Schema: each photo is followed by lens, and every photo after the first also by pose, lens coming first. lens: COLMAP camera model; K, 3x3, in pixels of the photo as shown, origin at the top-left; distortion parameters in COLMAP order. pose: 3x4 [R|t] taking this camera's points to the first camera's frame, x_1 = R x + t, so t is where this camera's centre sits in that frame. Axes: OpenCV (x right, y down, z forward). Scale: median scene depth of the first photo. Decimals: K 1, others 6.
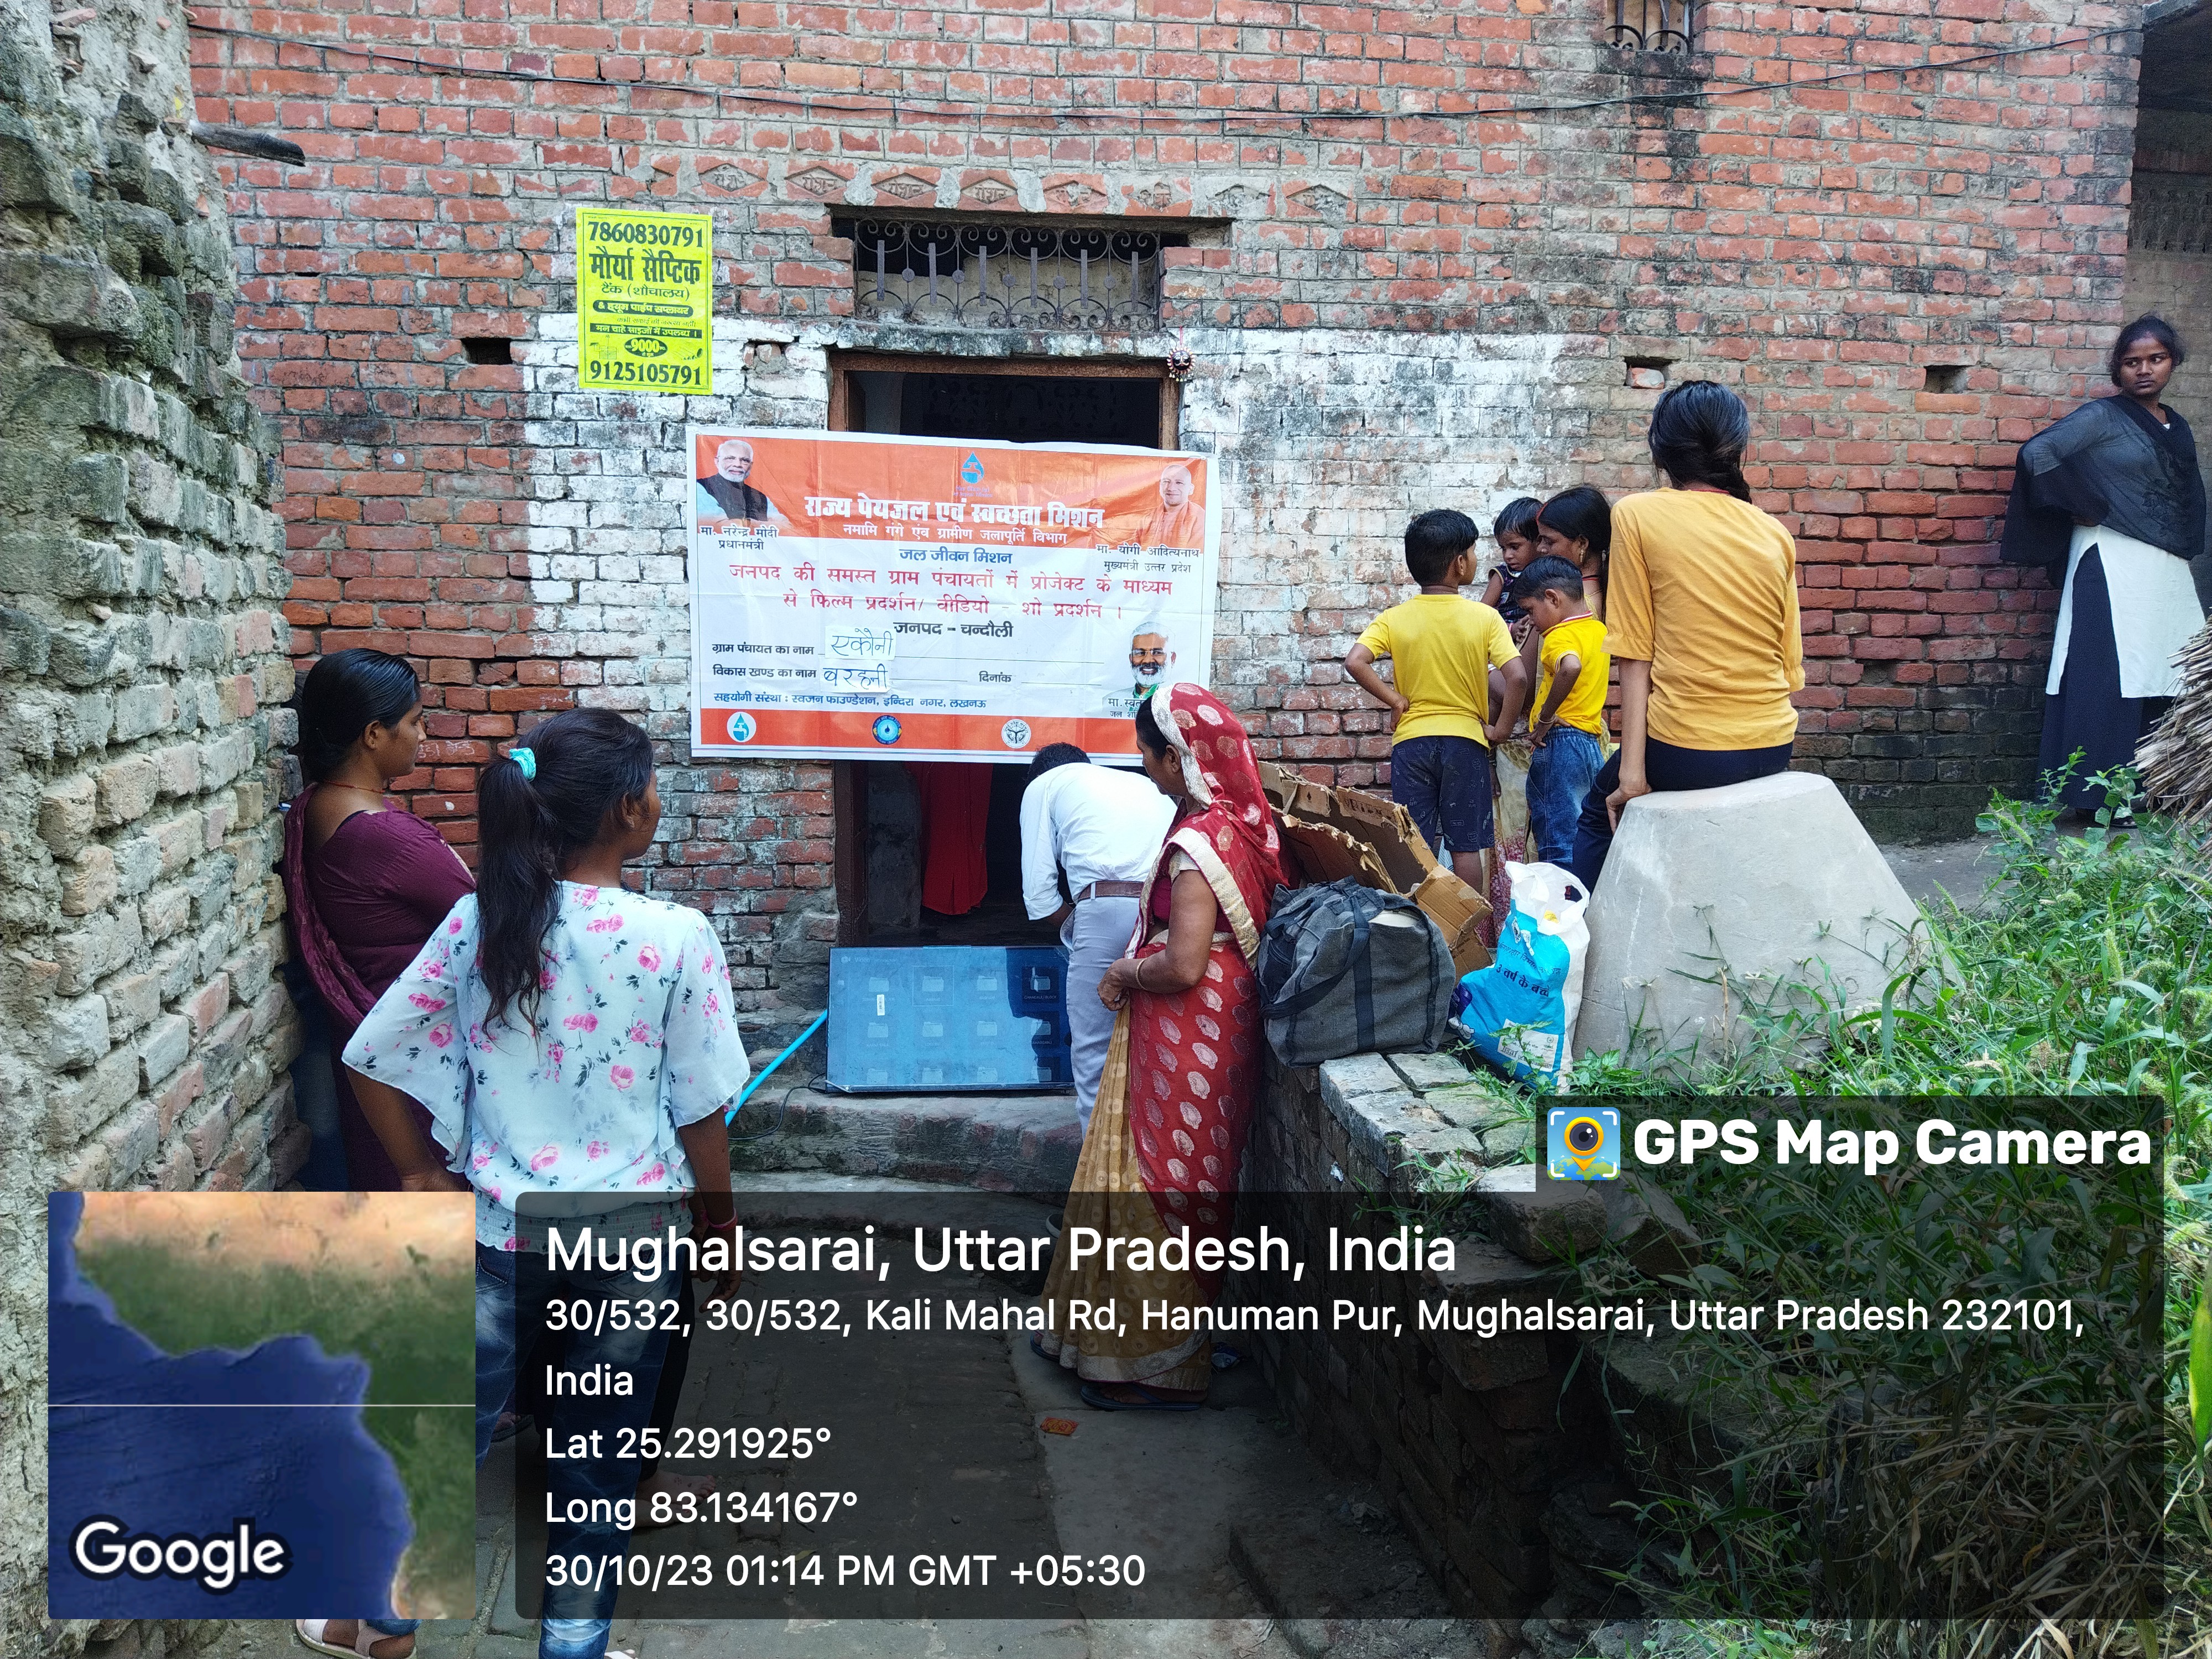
lens RADIAL K [[1769.6, 0, 1097.9], [0, 1769.6, 887.5], [0, 0, 1]] dist [0.067618, -0.123223]
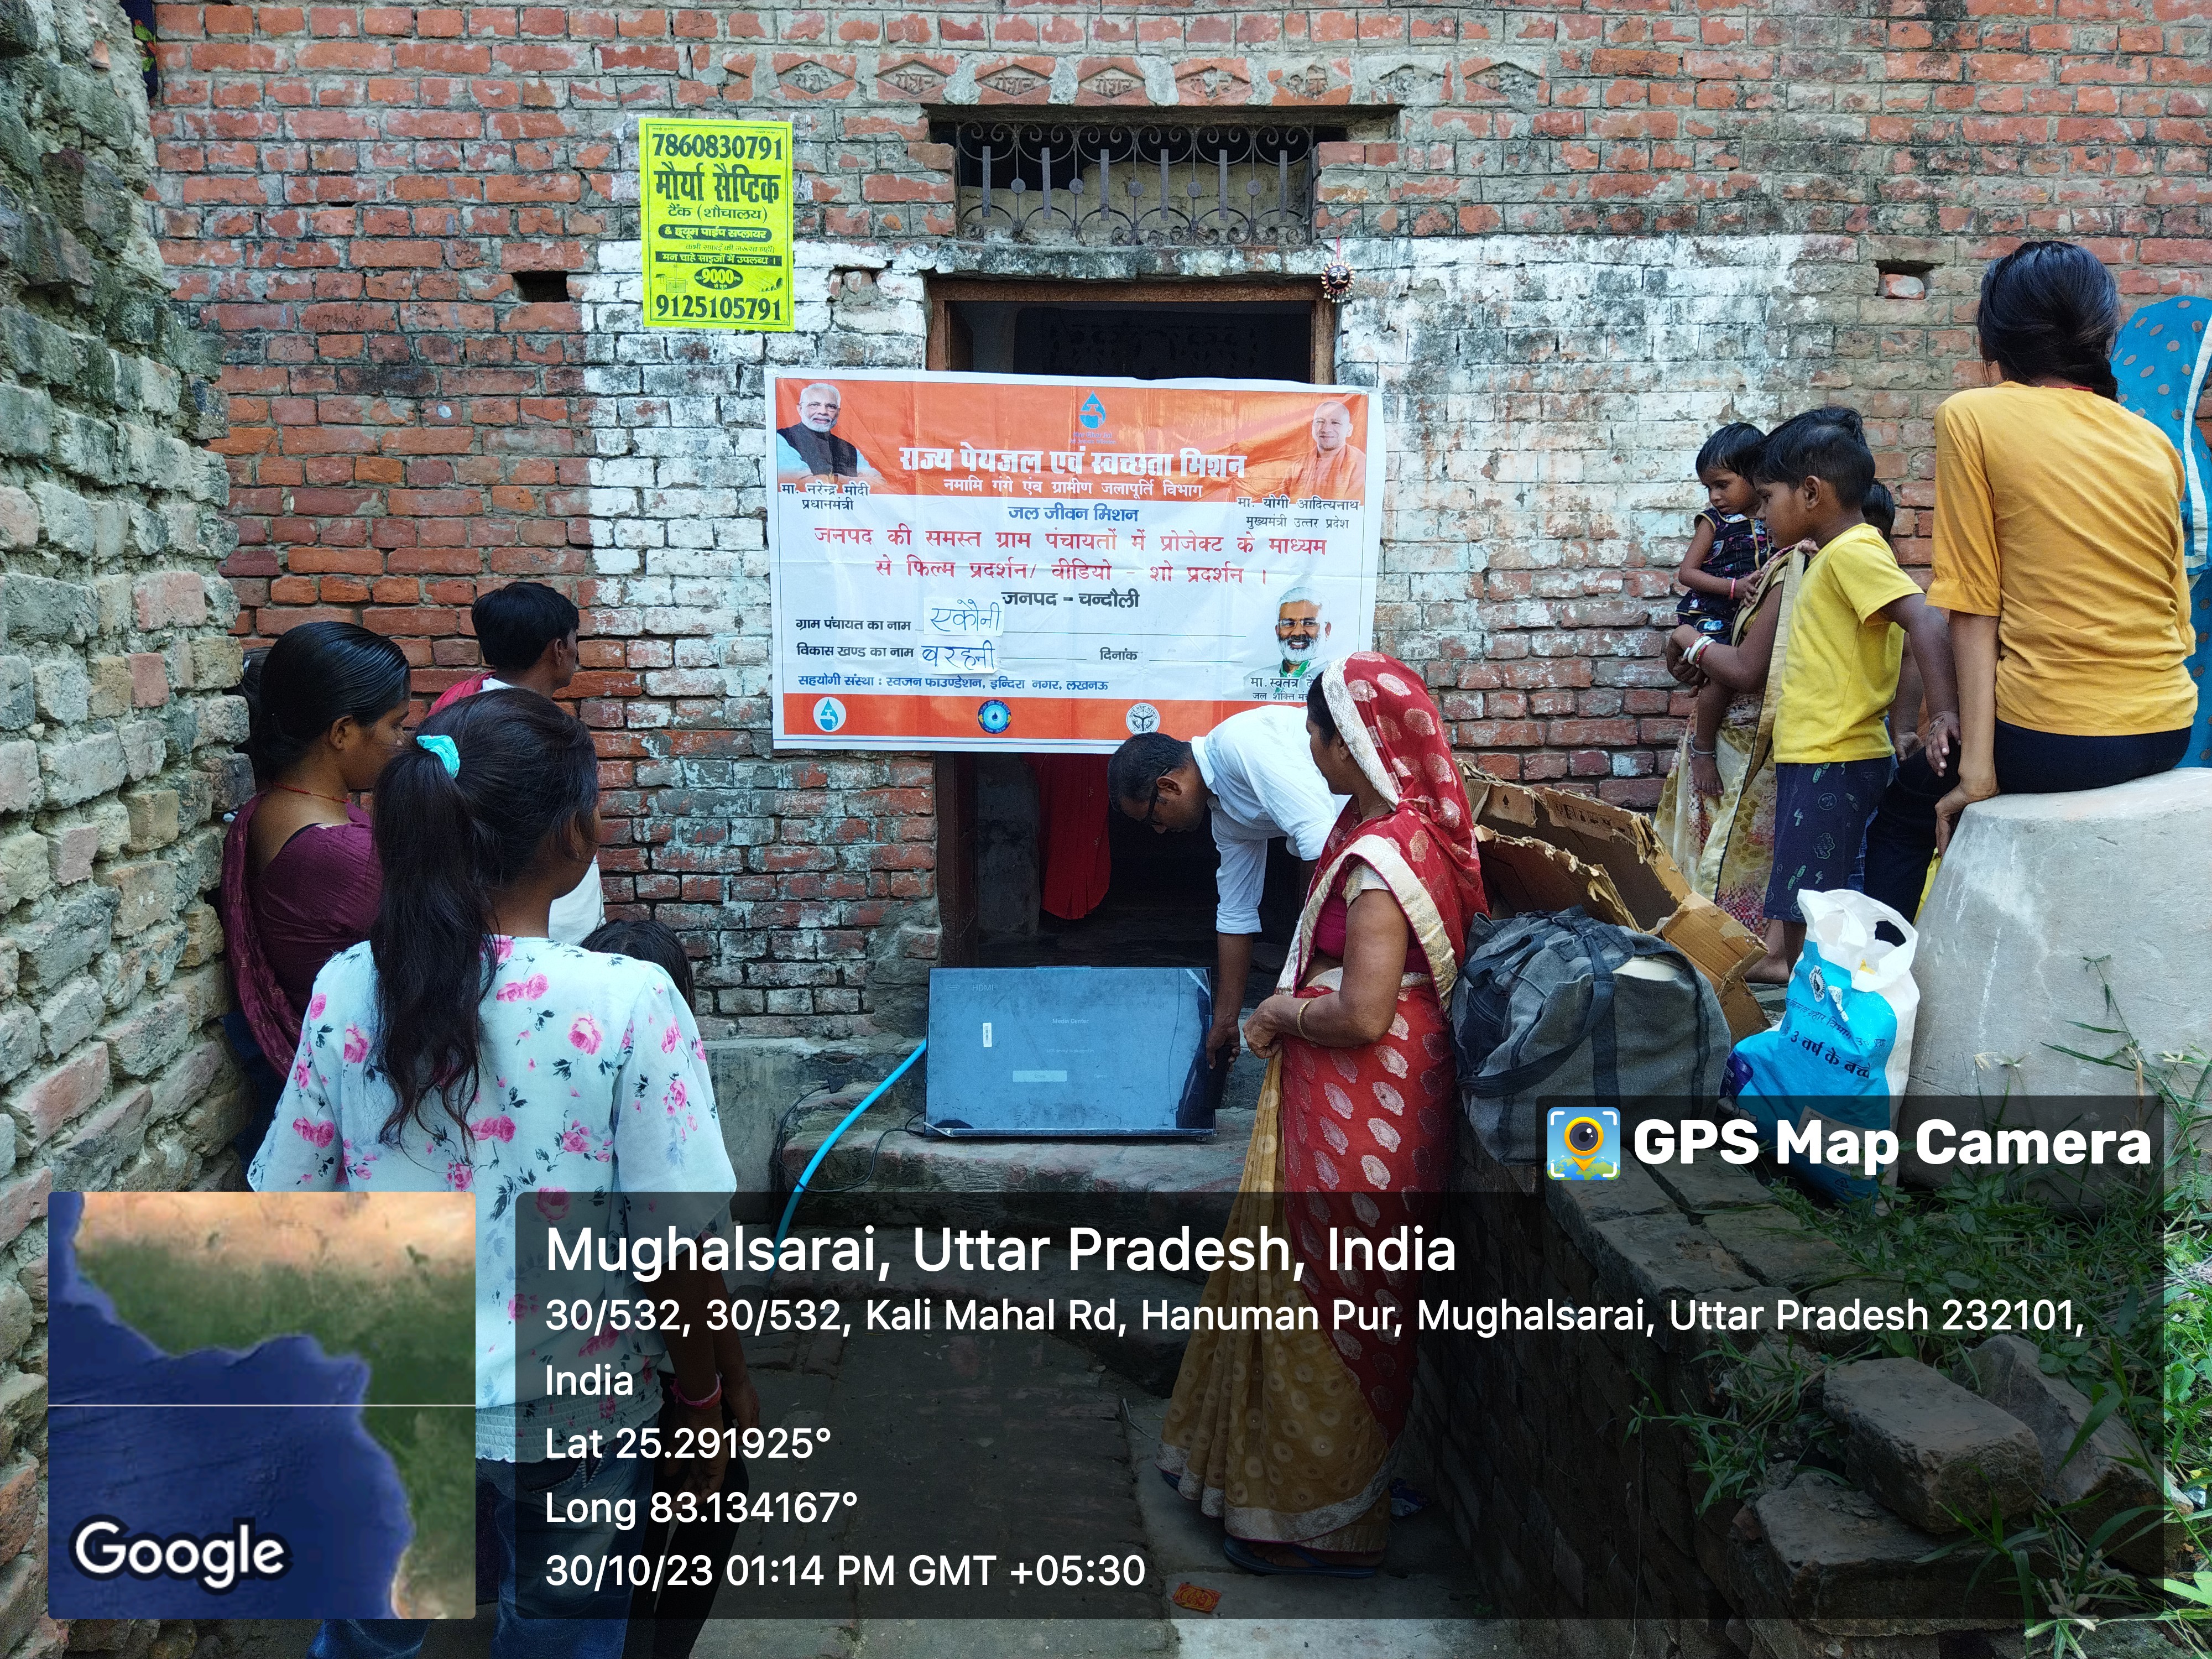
lens RADIAL K [[1776.1, 0, 1106.3], [0, 1776.1, 890.4], [0, 0, 1]] dist [0.070582, -0.137239]
pose [[0.997586, 0.000415, -0.069446, -0.004070], [0.000290, 0.999949, 0.010138, -0.013012], [0.069447, -0.010134, 0.997534, 0.138988]]
